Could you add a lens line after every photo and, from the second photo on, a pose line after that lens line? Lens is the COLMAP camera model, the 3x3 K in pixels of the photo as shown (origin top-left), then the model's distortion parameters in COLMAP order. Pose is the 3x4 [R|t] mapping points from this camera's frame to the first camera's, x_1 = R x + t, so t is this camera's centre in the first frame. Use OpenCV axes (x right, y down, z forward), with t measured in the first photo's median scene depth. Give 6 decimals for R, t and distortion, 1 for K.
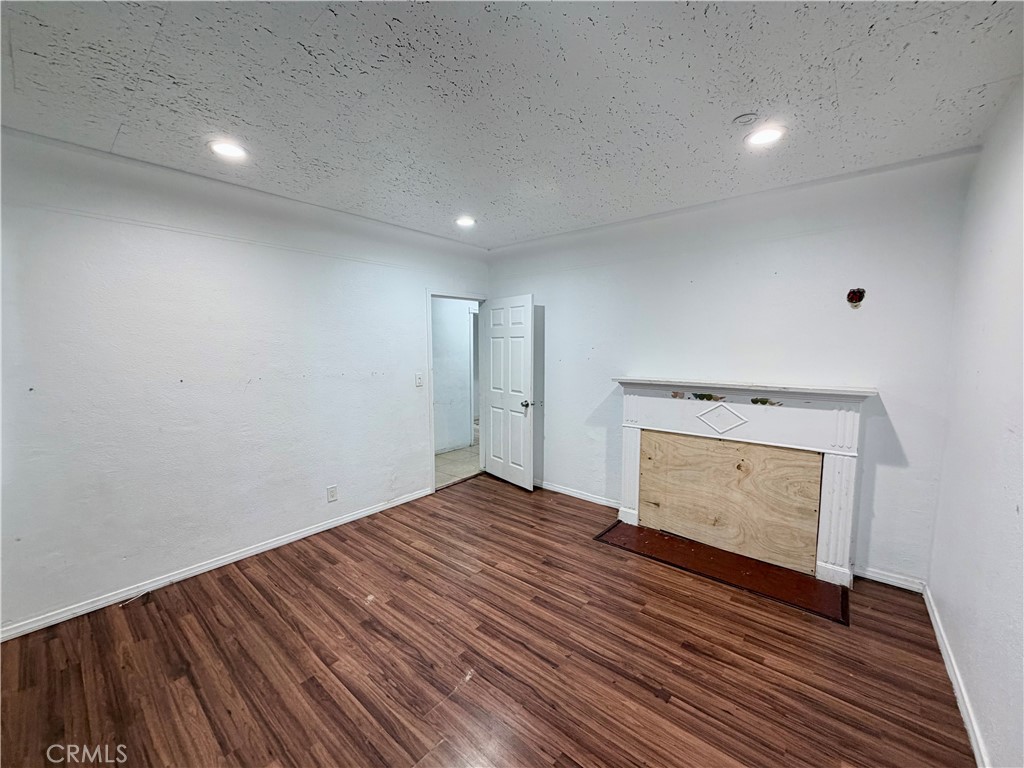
lens RADIAL K [[411.4, 0, 512.4], [0, 411.4, 384.8], [0, 0, 1]] dist [-0.007410, 0.000915]
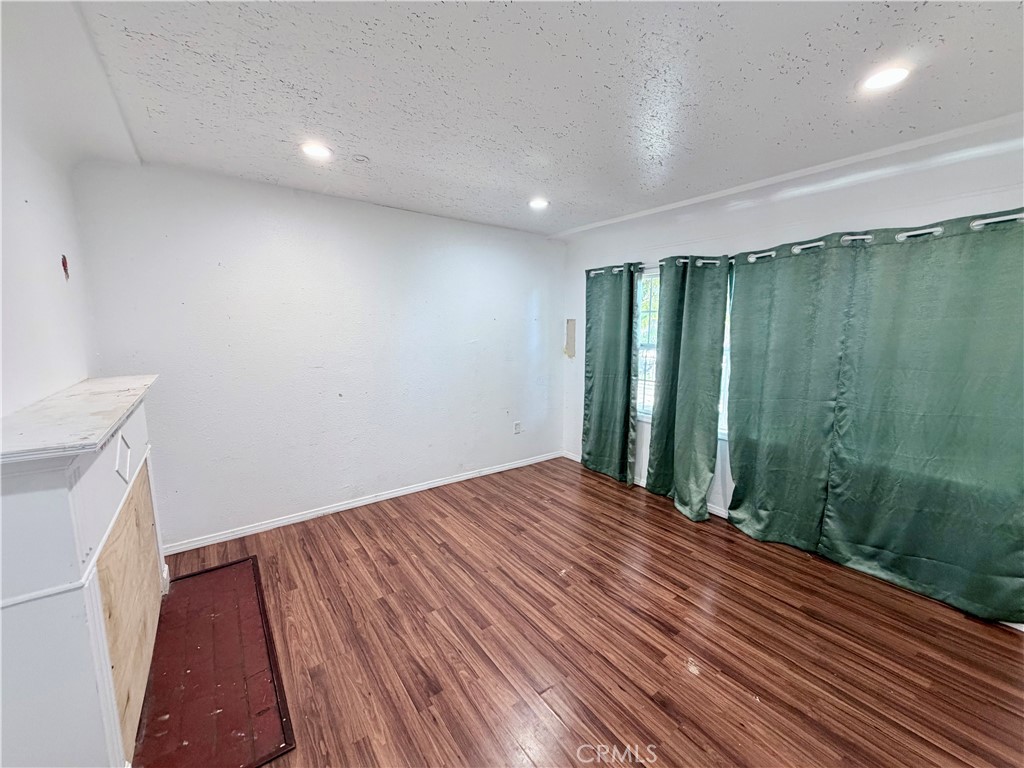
lens RADIAL K [[411.4, 0, 512.2], [0, 411.4, 383.8], [0, 0, 1]] dist [-0.007410, 0.000915]
pose [[-0.973661, -0.037324, 0.224924, -0.192254], [0.015309, 0.973582, 0.227826, -0.186725], [-0.227486, 0.225269, -0.947367, 1.871514]]
